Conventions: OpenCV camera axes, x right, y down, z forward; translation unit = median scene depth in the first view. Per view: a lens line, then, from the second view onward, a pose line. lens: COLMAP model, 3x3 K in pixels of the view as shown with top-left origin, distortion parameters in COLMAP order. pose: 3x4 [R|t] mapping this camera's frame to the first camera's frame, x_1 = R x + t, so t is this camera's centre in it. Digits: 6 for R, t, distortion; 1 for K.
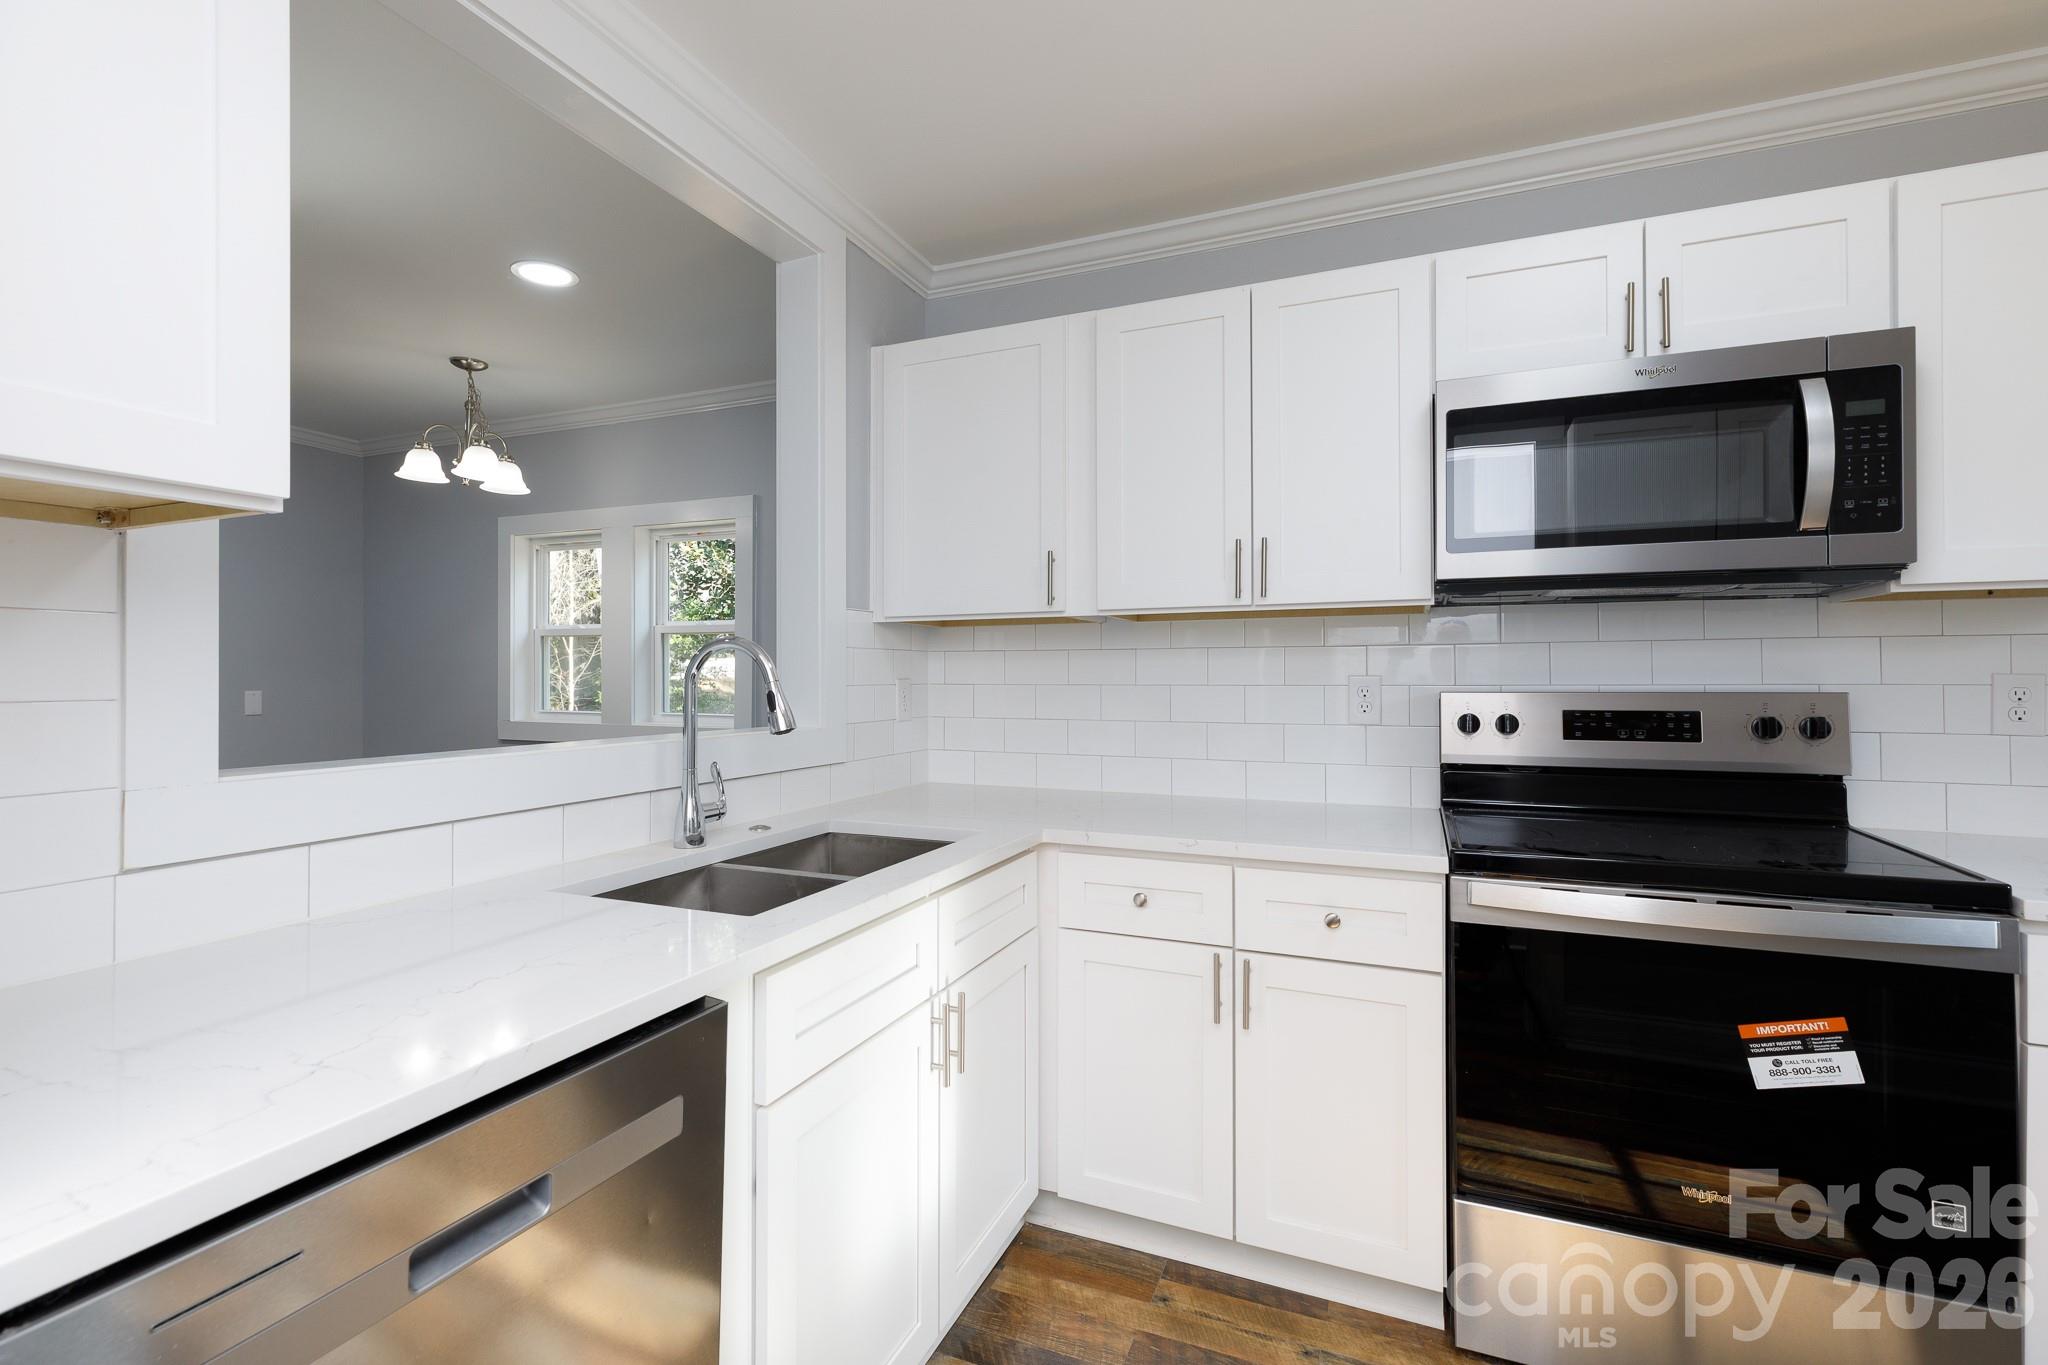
lens RADIAL K [[915.4, 0, 987.0], [0, 915.4, 668.2], [0, 0, 1]] dist [0.009377, -0.001027]
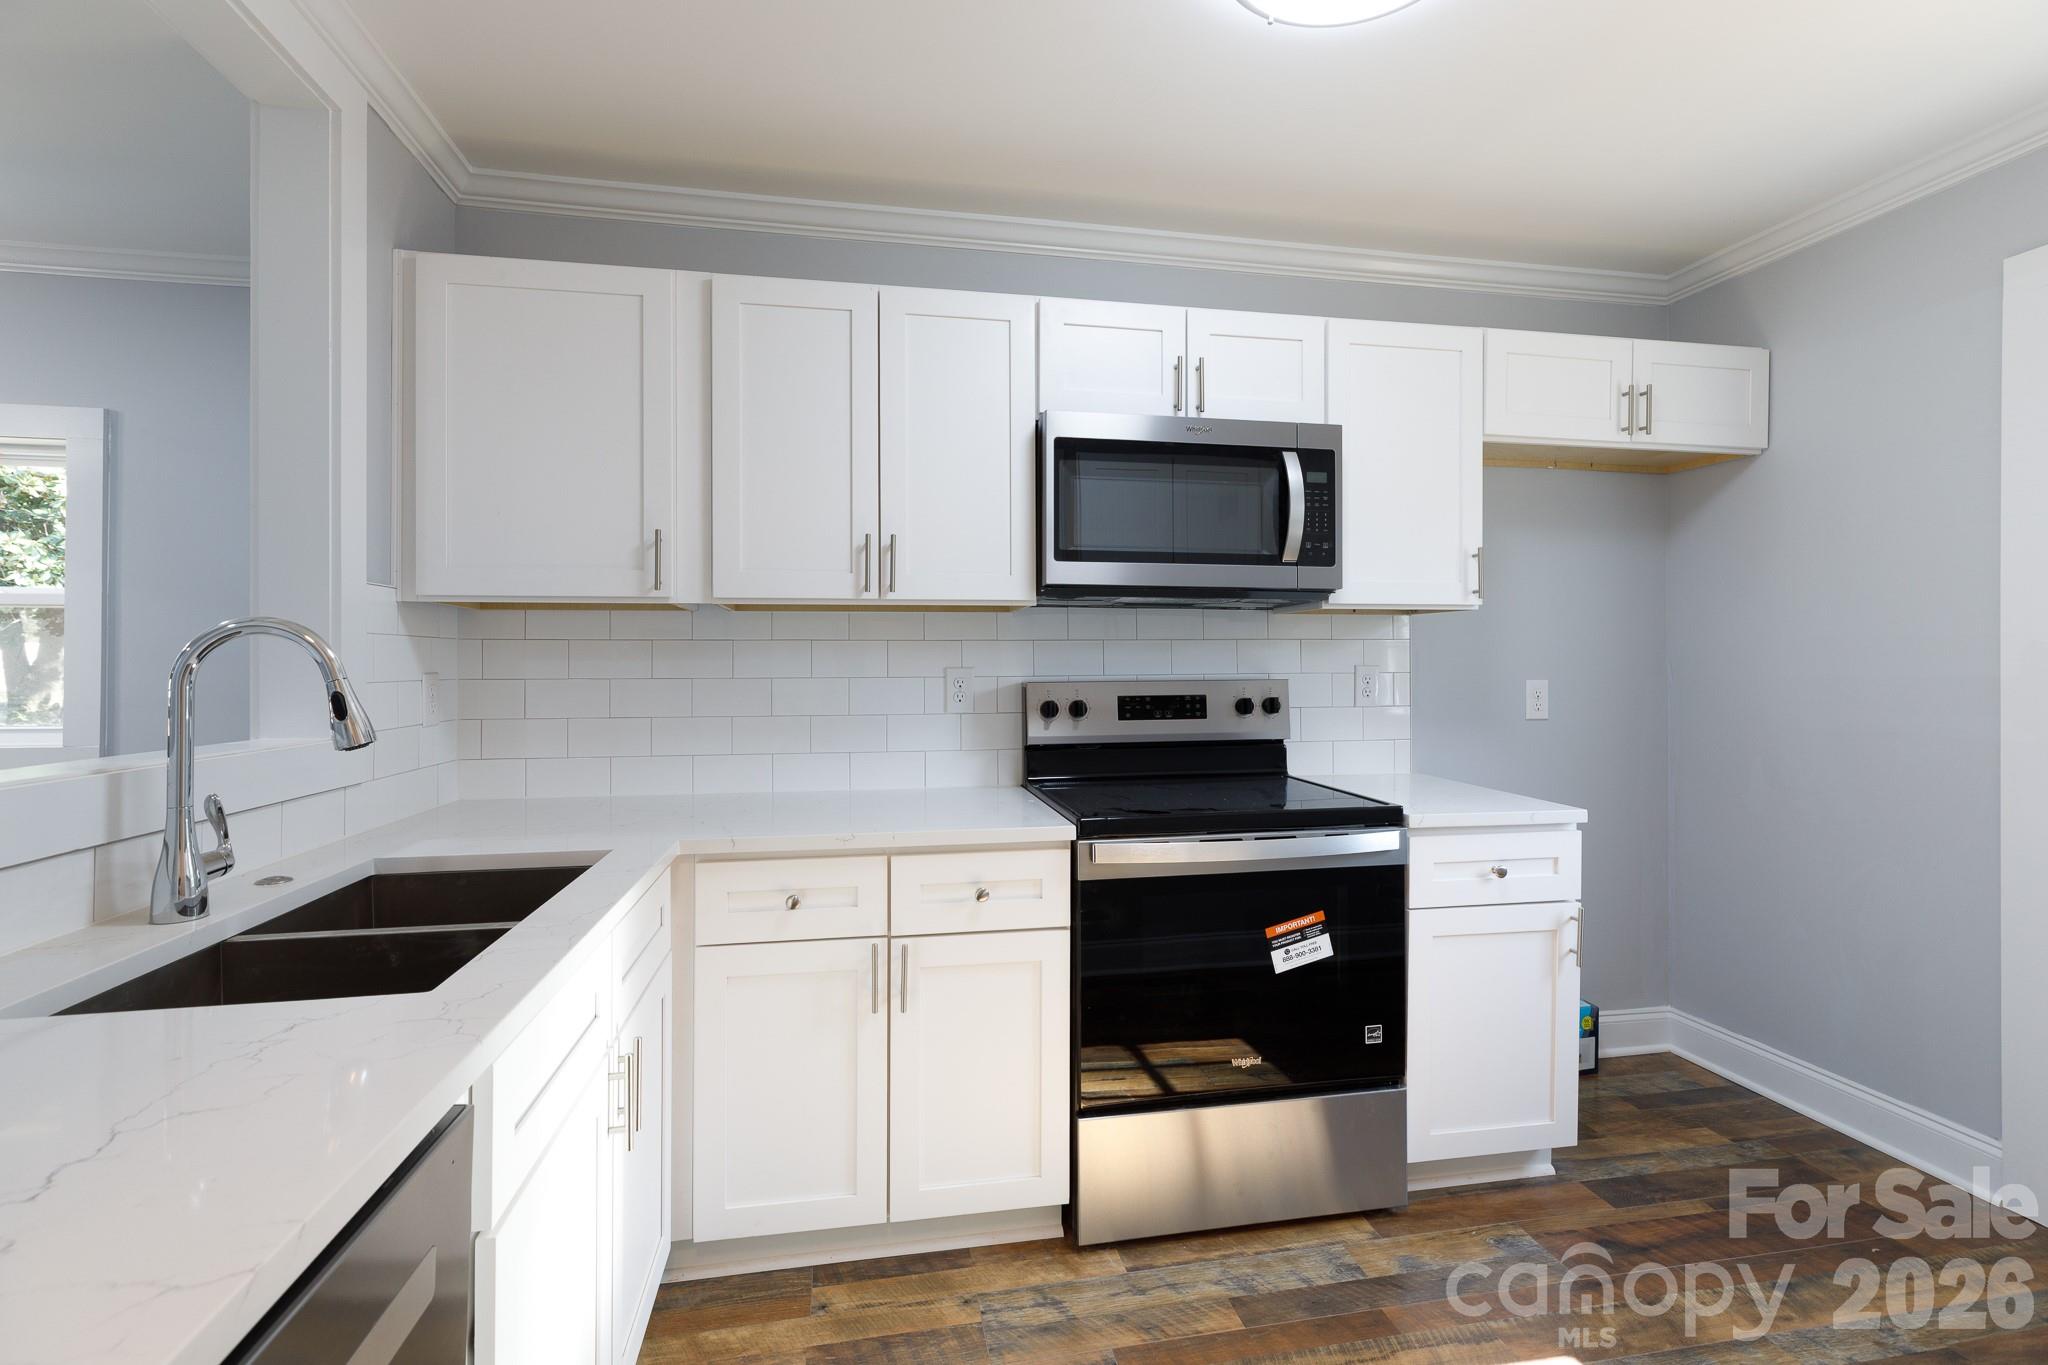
lens RADIAL K [[915.4, 0, 1008.9], [0, 915.4, 666.6], [0, 0, 1]] dist [0.009377, -0.001027]
pose [[0.831207, -0.000557, 0.555963, -0.188317], [-0.002955, 0.999981, 0.005420, 0.000378], [-0.555956, -0.006147, 0.831189, 0.083012]]
